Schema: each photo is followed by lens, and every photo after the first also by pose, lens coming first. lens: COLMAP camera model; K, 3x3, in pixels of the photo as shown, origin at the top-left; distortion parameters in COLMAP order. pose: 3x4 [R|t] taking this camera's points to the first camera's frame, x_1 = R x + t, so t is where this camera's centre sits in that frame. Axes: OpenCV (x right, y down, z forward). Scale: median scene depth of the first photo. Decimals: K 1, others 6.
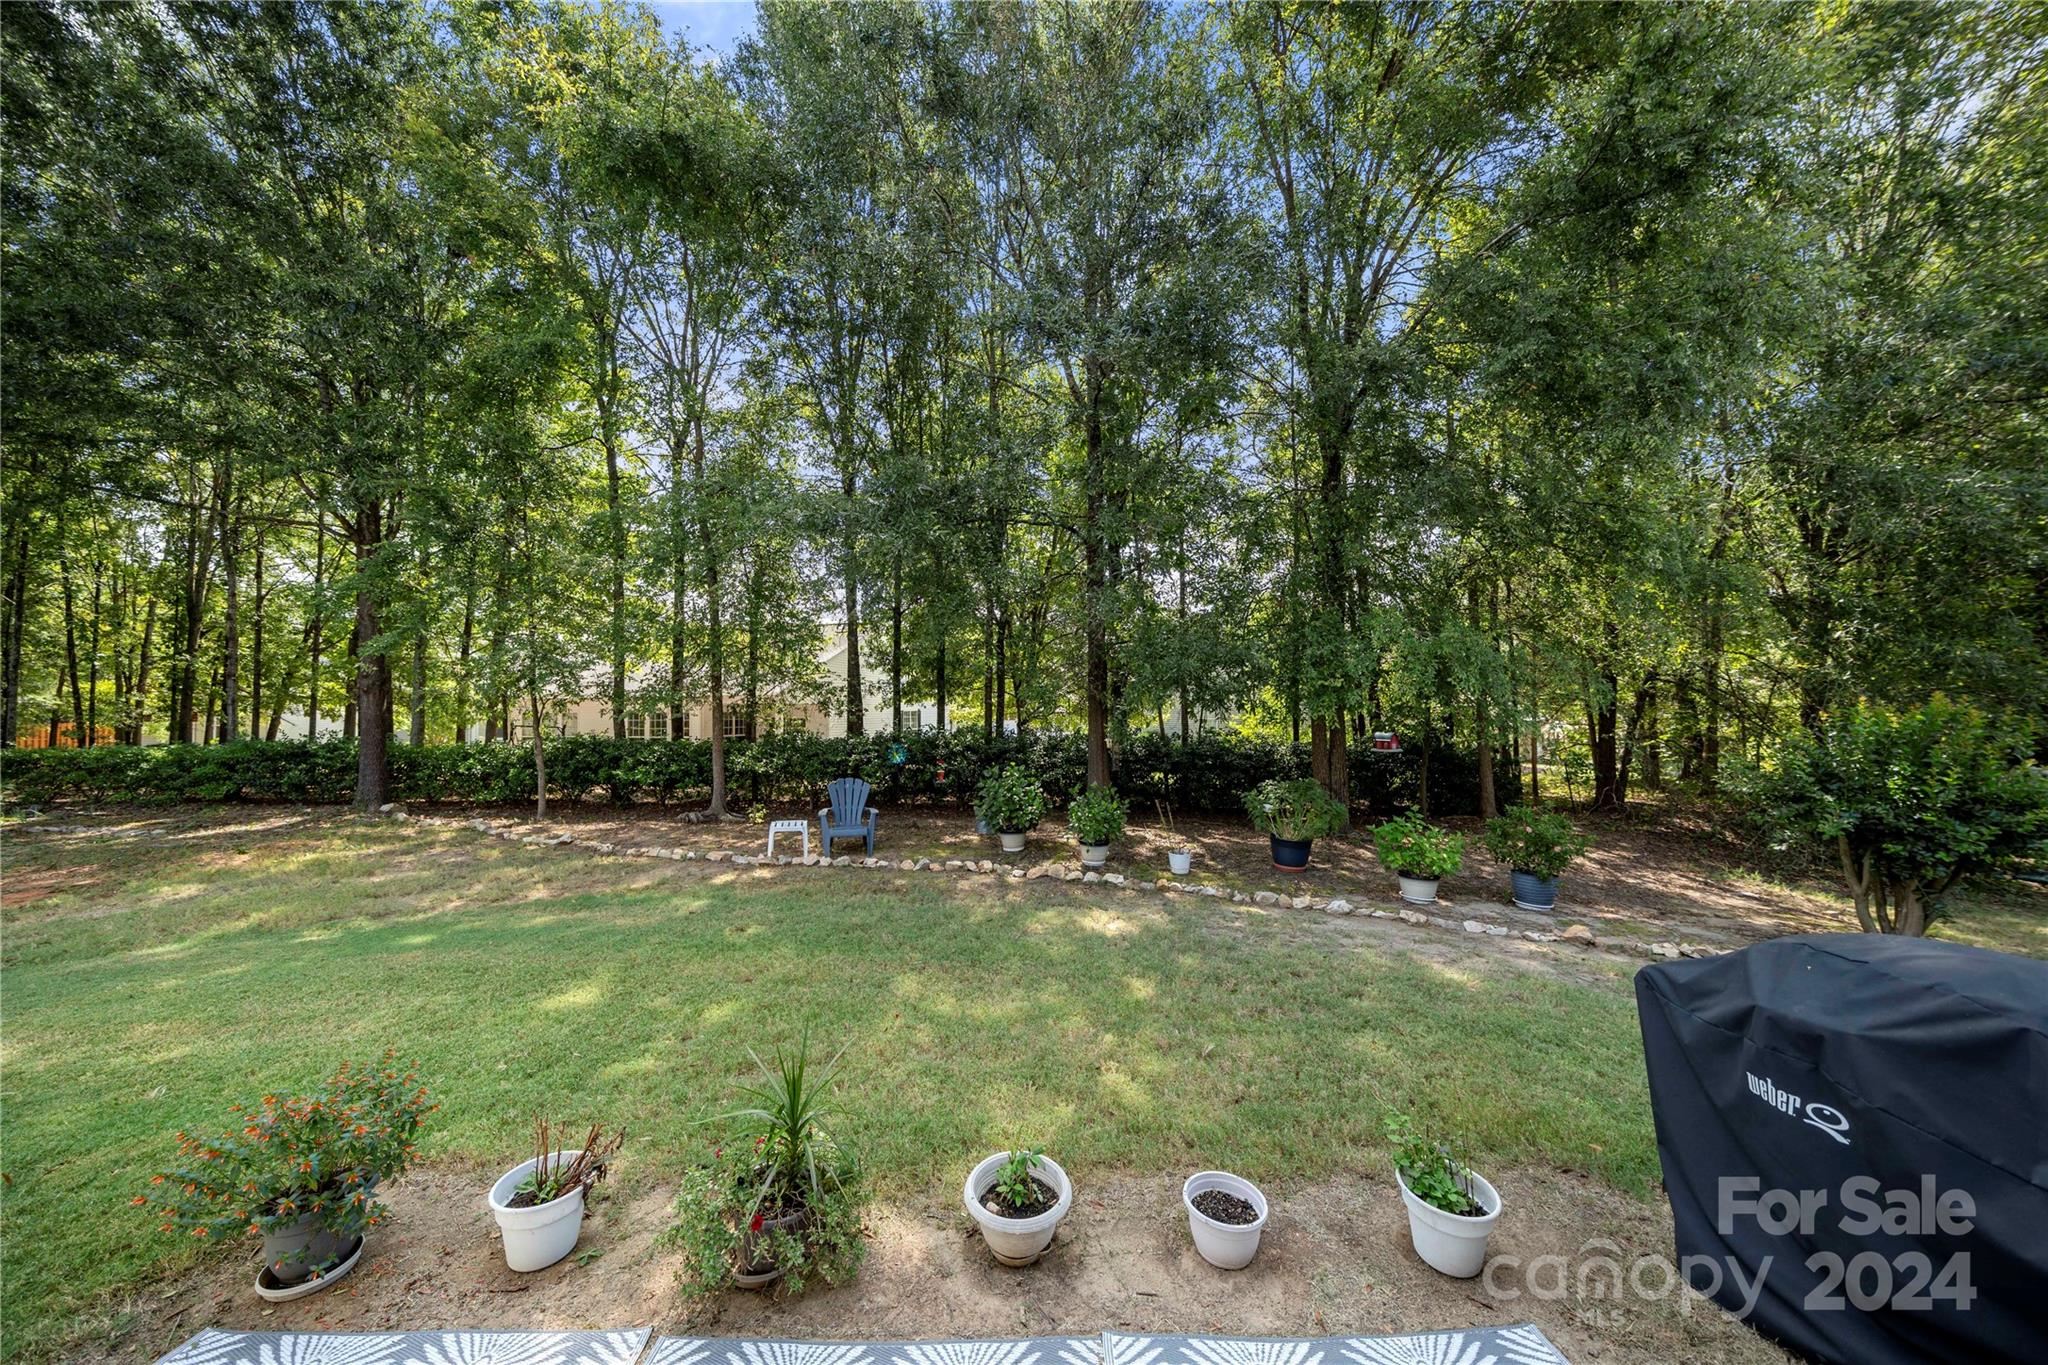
lens RADIAL K [[709.1, 0, 1025.2], [0, 709.1, 700.9], [0, 0, 1]] dist [-0.000776, -0.000237]
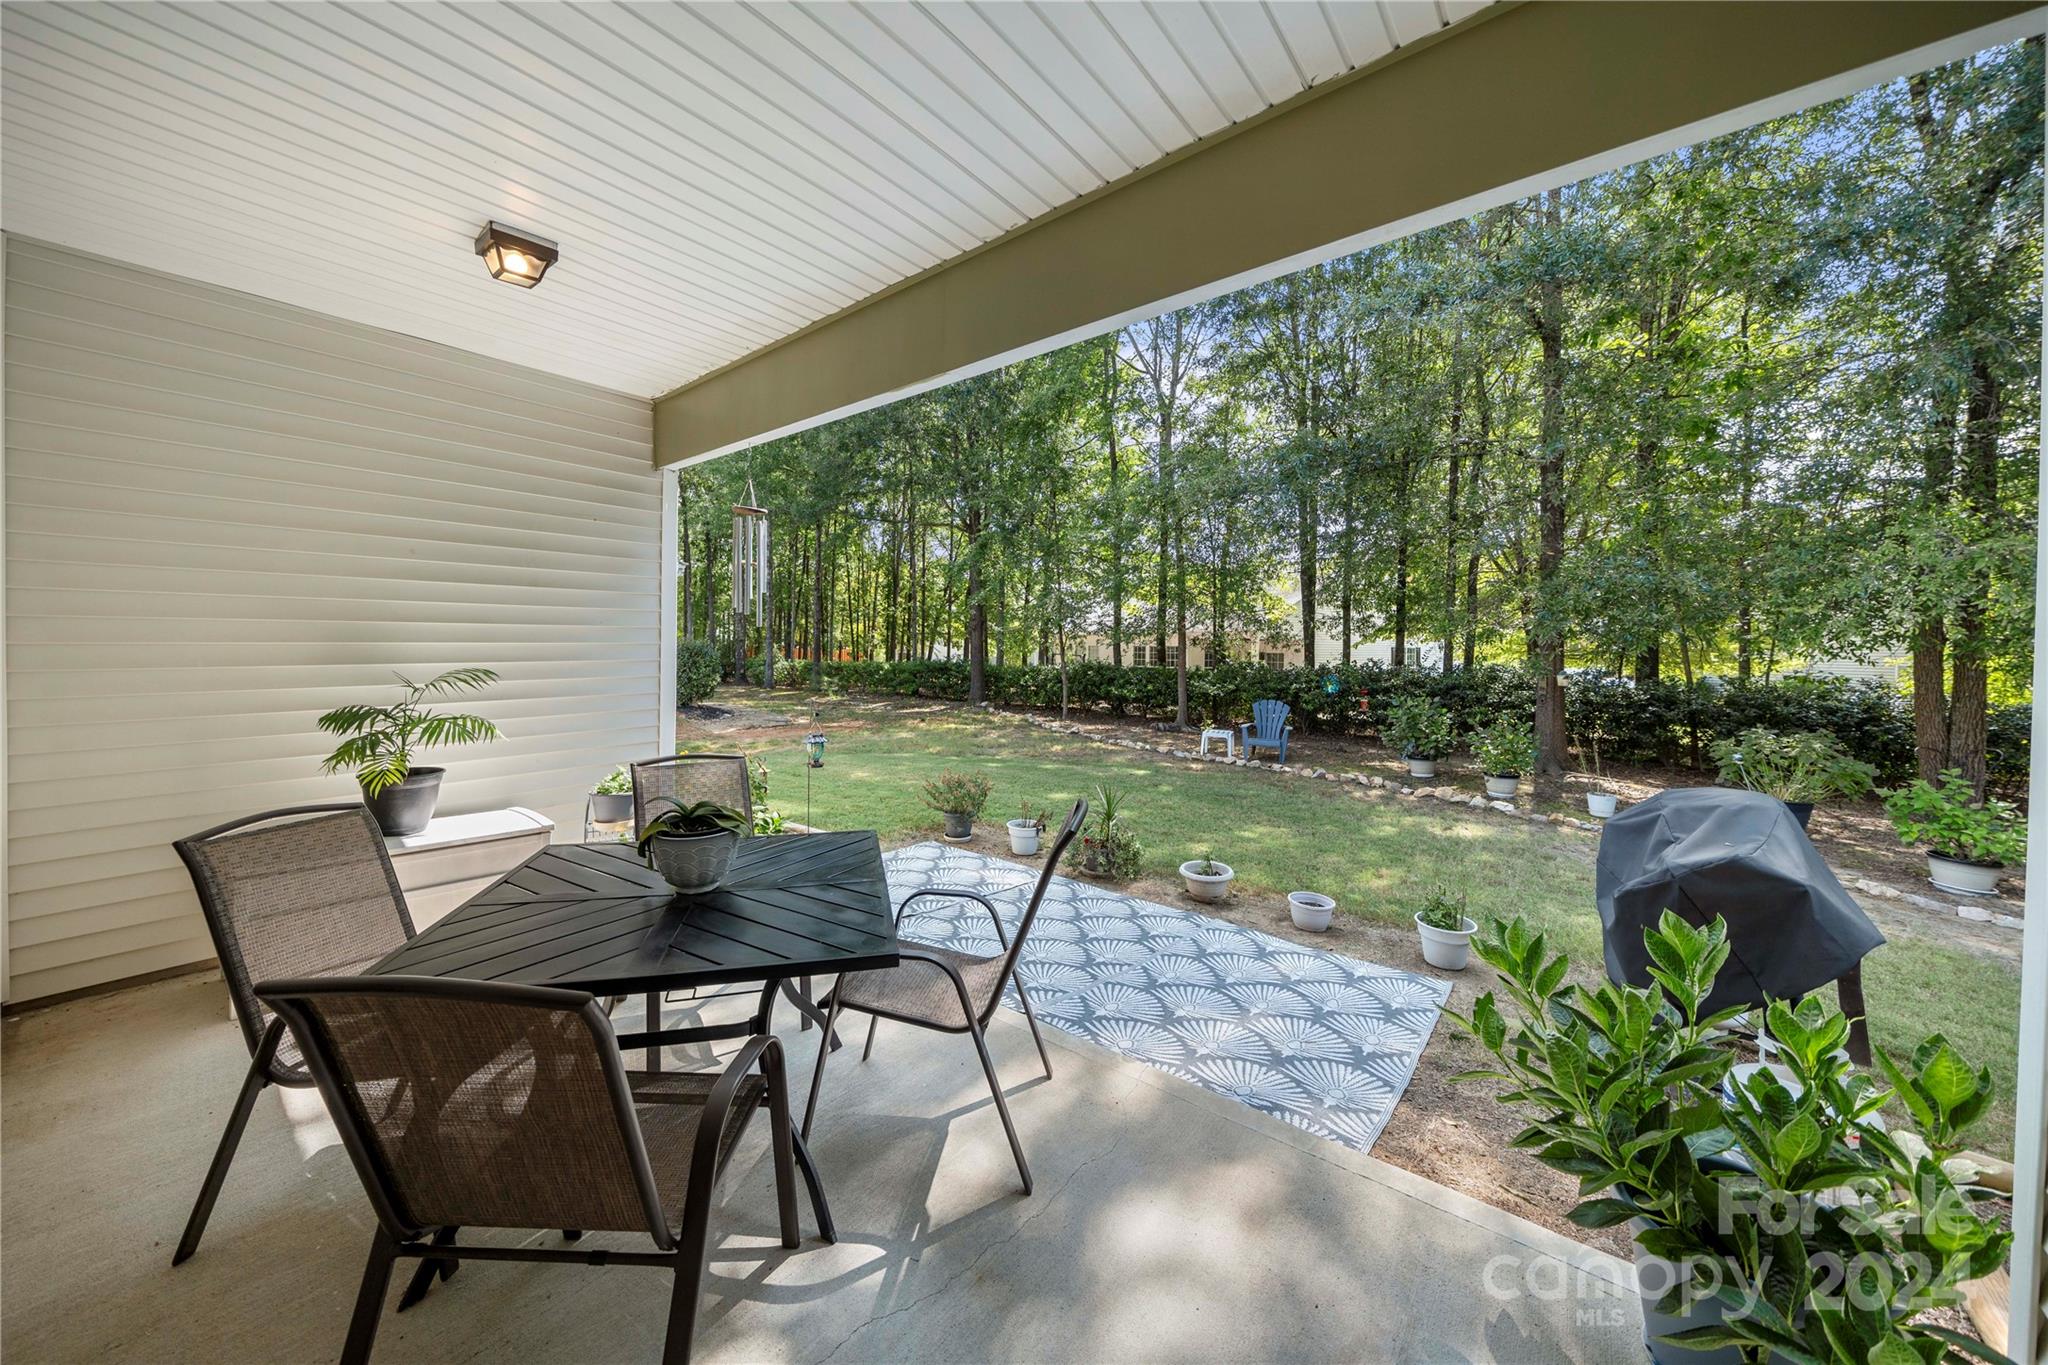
lens RADIAL K [[709.1, 0, 1025.2], [0, 709.1, 700.9], [0, 0, 1]] dist [-0.000776, -0.000237]
pose [[0.778288, 0.058404, -0.625185, 0.125276], [-0.002251, 0.995918, 0.090236, 0.002677], [0.627904, -0.068822, 0.775242, -0.132099]]
